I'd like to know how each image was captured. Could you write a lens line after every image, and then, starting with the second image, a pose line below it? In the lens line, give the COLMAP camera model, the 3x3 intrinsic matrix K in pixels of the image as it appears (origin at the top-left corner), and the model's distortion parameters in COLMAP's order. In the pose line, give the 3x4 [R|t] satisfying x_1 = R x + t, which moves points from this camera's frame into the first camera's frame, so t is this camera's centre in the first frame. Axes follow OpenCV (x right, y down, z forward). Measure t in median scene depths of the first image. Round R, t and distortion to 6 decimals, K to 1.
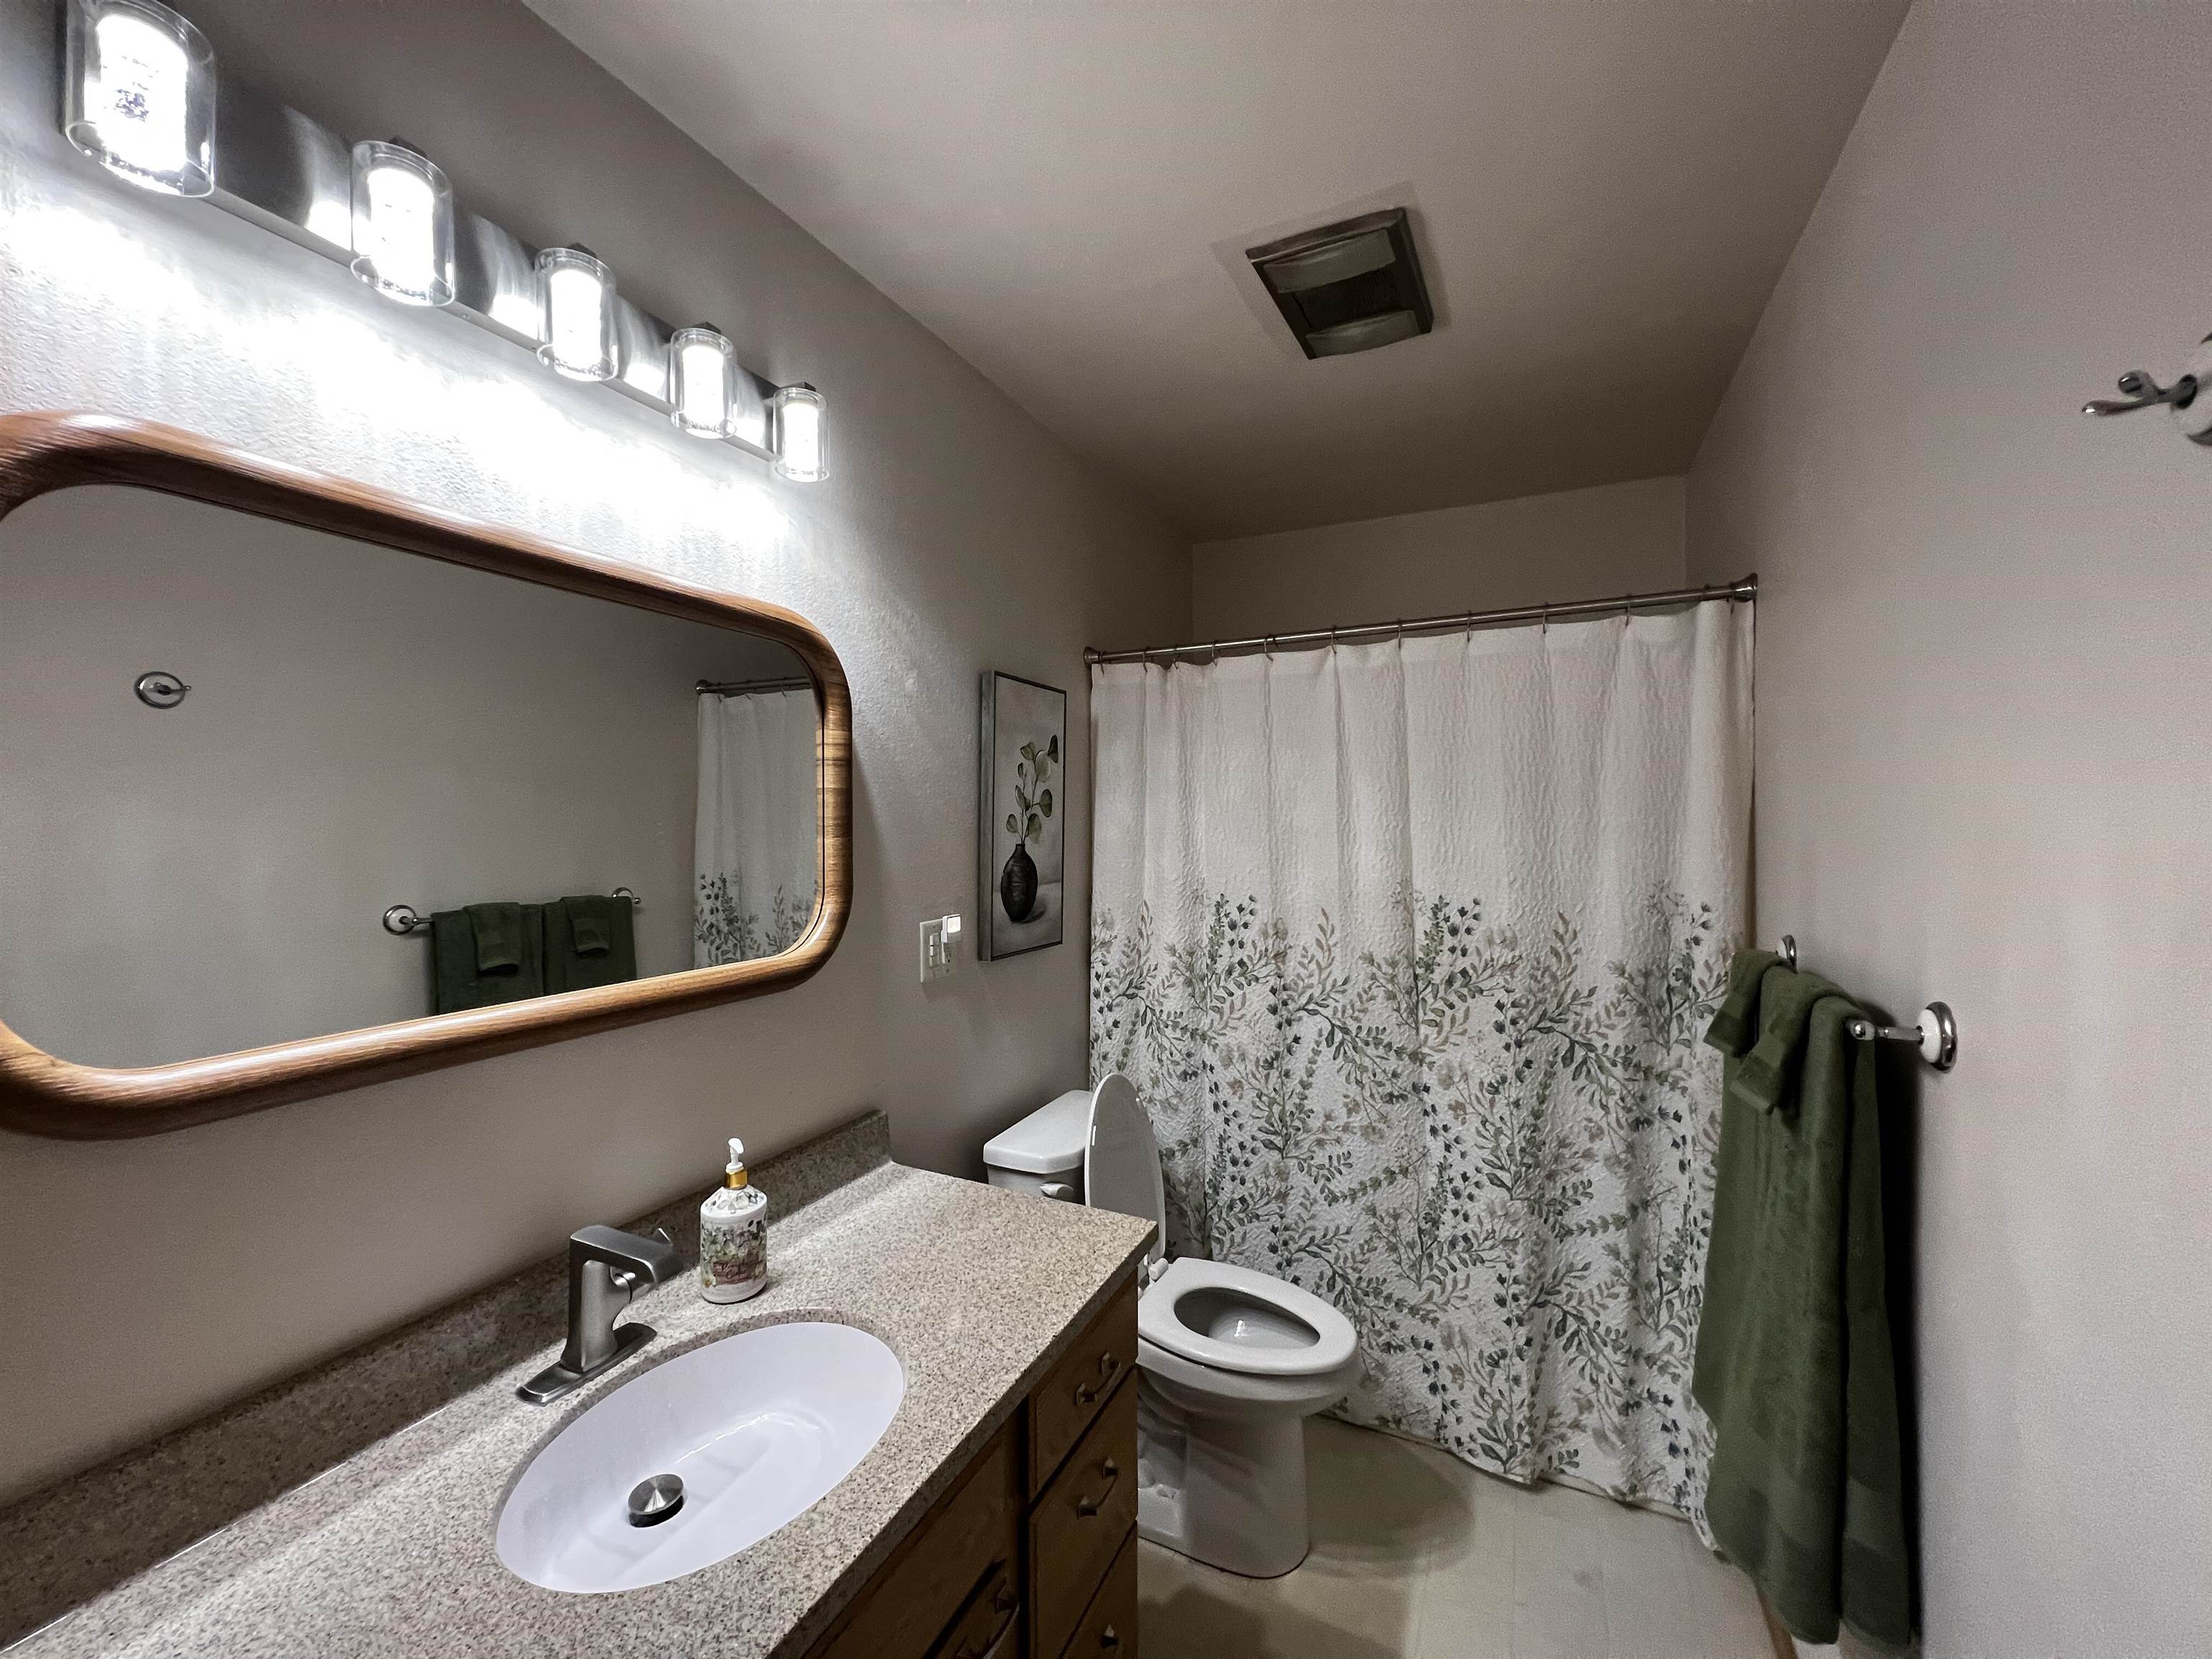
lens RADIAL K [[885.9, 0, 1089.6], [0, 885.9, 830.3], [0, 0, 1]] dist [-0.002800, 0.000581]
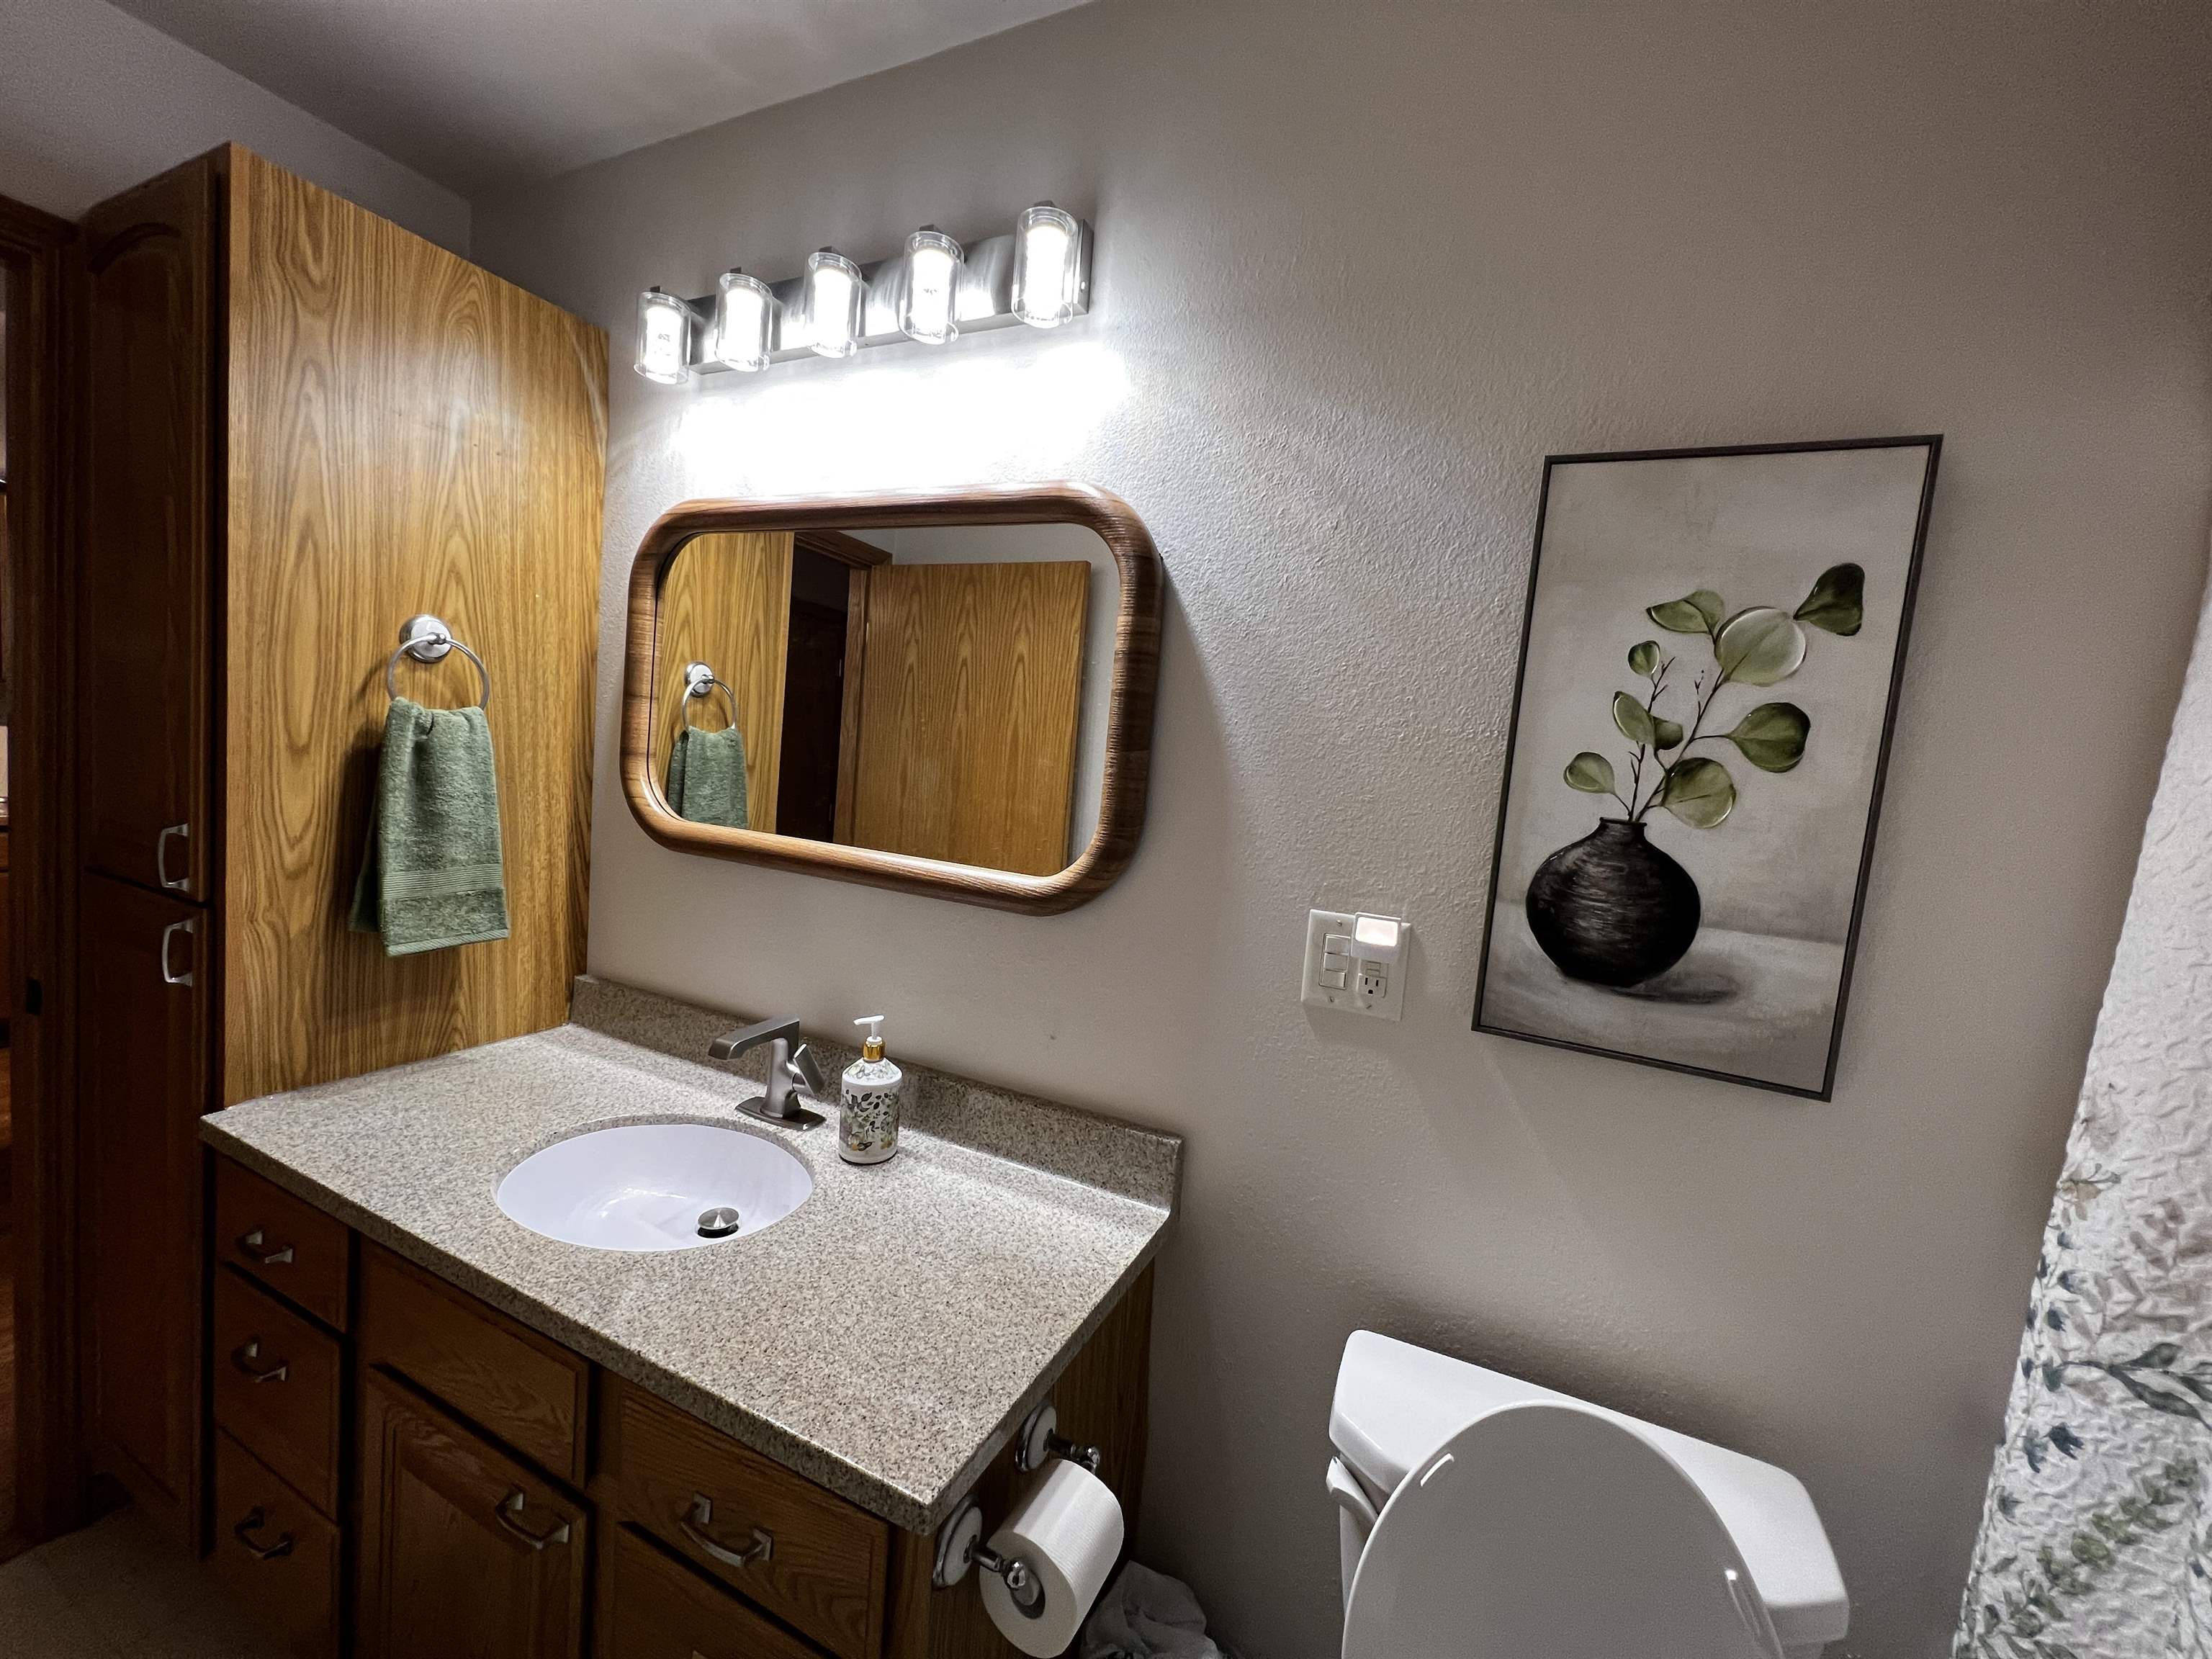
lens RADIAL K [[885.9, 0, 1094.8], [0, 885.9, 817.8], [0, 0, 1]] dist [-0.002800, 0.000581]
pose [[0.009396, 0.082004, -0.996588, 0.393290], [-0.092641, 0.992417, 0.080787, 0.002649], [0.995655, 0.091566, 0.016922, 0.753450]]
